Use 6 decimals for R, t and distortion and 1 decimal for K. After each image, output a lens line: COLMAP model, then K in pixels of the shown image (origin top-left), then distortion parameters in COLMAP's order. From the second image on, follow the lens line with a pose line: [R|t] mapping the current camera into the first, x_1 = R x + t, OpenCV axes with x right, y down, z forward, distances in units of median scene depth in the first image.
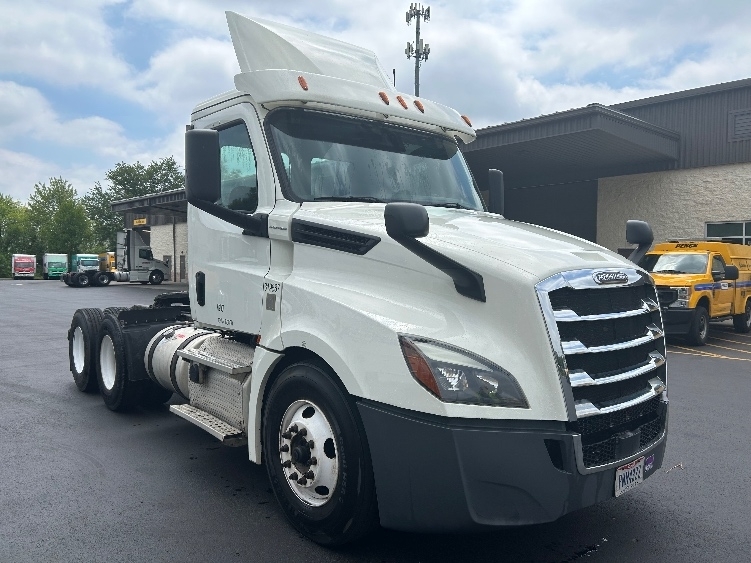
lens RADIAL K [[602.8, 0, 370.8], [0, 602.8, 282.2], [0, 0, 1]] dist [0.066081, -0.004860]
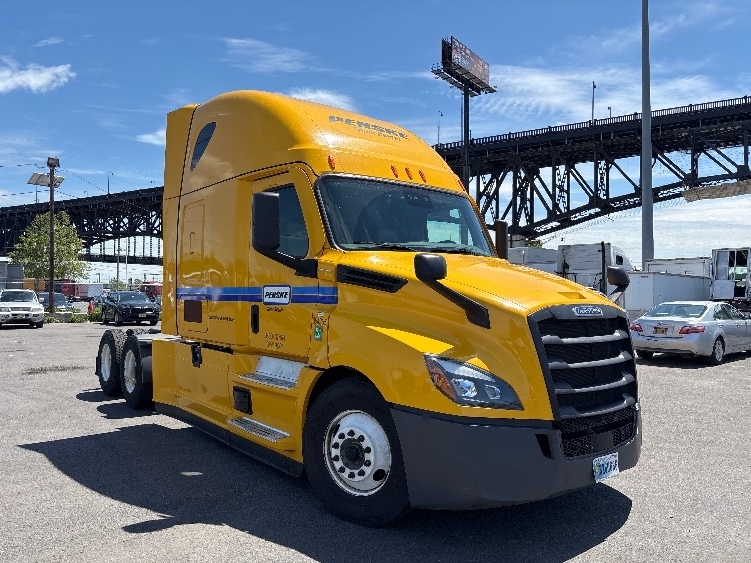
lens RADIAL K [[602.8, 0, 378.3], [0, 602.8, 277.8], [0, 0, 1]] dist [0.066081, -0.004860]
pose [[0.999980, 0.005442, -0.003156, -0.047483], [-0.005648, 0.997554, -0.069677, 0.013889], [0.002769, 0.069694, 0.997565, -0.303295]]
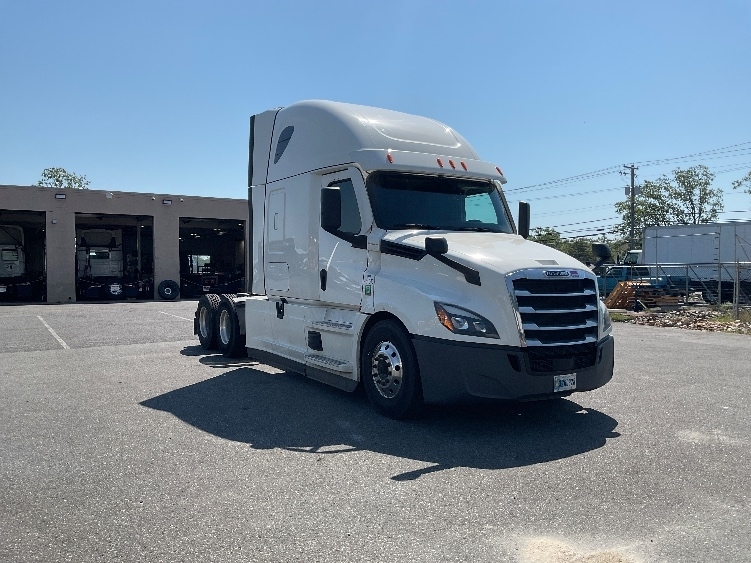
lens RADIAL K [[672.1, 0, 374.7], [0, 672.1, 286.4], [0, 0, 1]] dist [0.091199, -0.003829]
pose [[0.990839, 0.014912, -0.134222, 0.136764], [-0.015987, 0.999848, -0.006940, 0.054638], [0.134099, 0.009022, 0.990927, -1.102488]]
